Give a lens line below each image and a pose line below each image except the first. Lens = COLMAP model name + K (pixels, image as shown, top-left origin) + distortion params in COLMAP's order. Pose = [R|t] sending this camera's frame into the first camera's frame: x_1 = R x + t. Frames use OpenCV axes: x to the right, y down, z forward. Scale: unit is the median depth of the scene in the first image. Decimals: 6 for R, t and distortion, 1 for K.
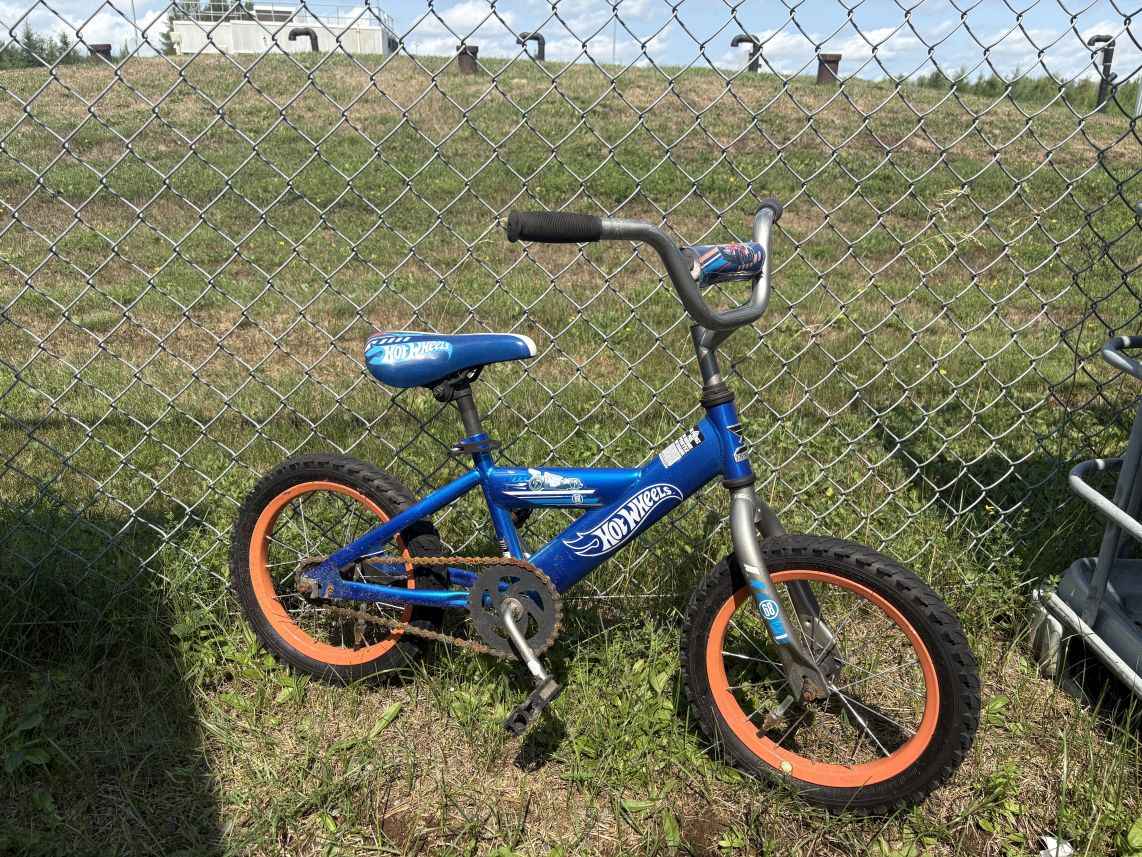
lens RADIAL K [[864.6, 0, 572.2], [0, 864.6, 436.0], [0, 0, 1]] dist [0.040825, -0.054620]
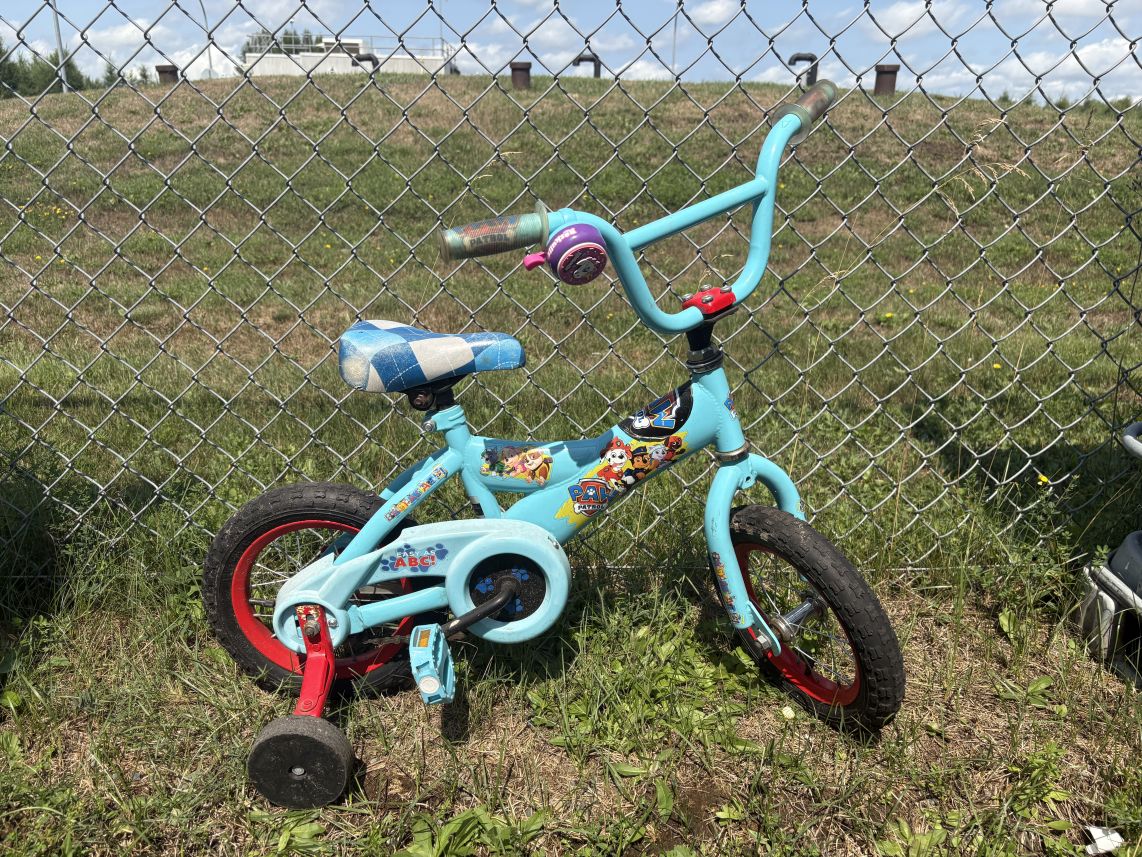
lens RADIAL K [[864.6, 0, 571.4], [0, 864.6, 438.1], [0, 0, 1]] dist [0.040825, -0.054620]
pose [[0.997854, 0.013802, -0.064008, 0.023448], [-0.015488, 0.999544, -0.025909, 0.033612], [0.063621, 0.026845, 0.997613, 0.025019]]
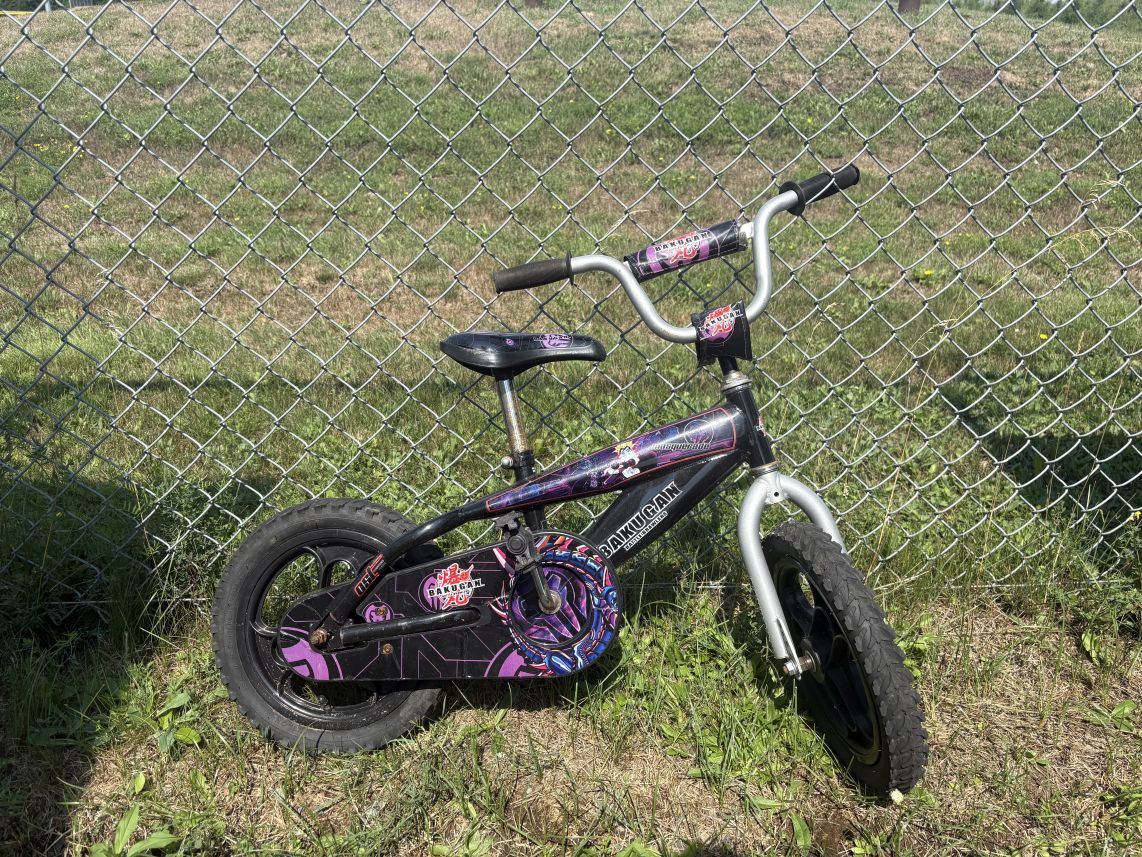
lens RADIAL K [[864.6, 0, 570.5], [0, 864.6, 426.6], [0, 0, 1]] dist [0.040825, -0.054620]
pose [[0.998136, 0.015829, -0.058948, -0.034854], [-0.012018, 0.997848, 0.064461, -0.027604], [0.059841, -0.063632, 0.996178, 0.001234]]
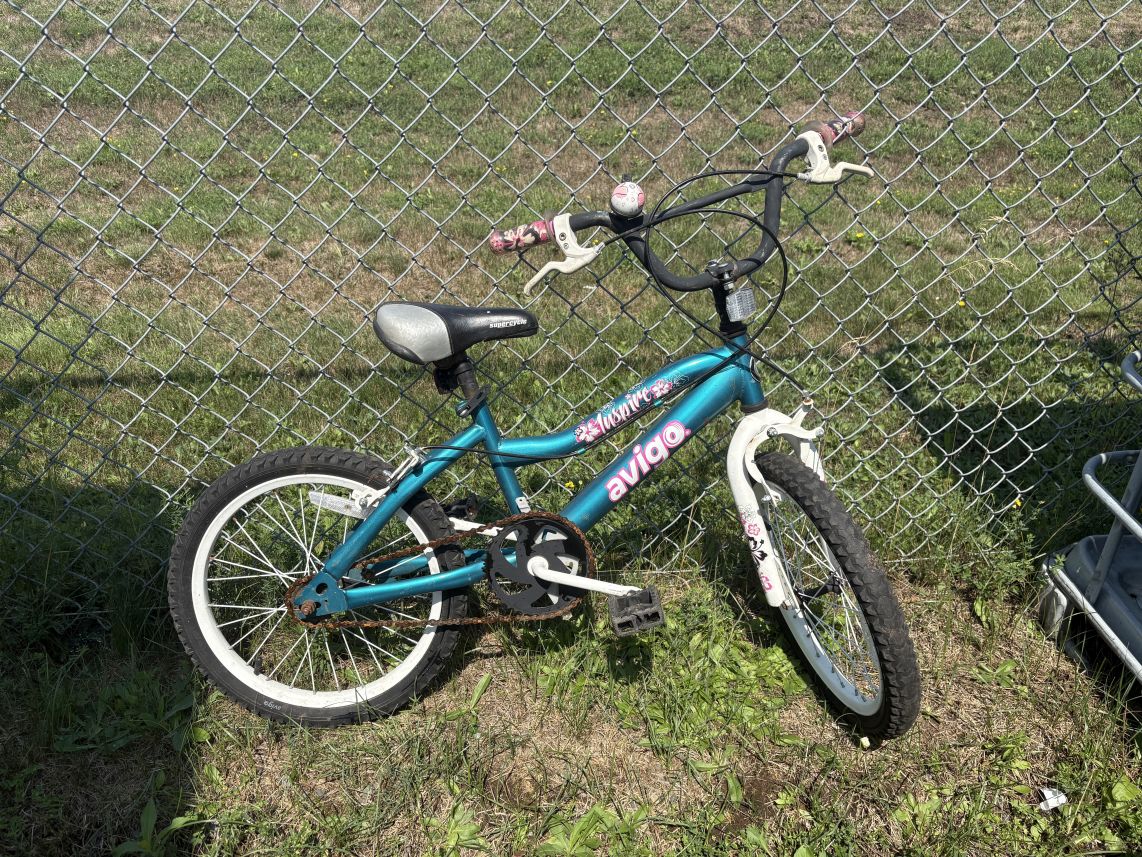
lens RADIAL K [[864.6, 0, 571.1], [0, 864.6, 434.3], [0, 0, 1]] dist [0.040825, -0.054620]
pose [[0.999893, -0.014637, -0.000849, -0.035761], [0.014599, 0.988590, 0.149922, -0.074677], [-0.001355, -0.149918, 0.988698, -0.041189]]
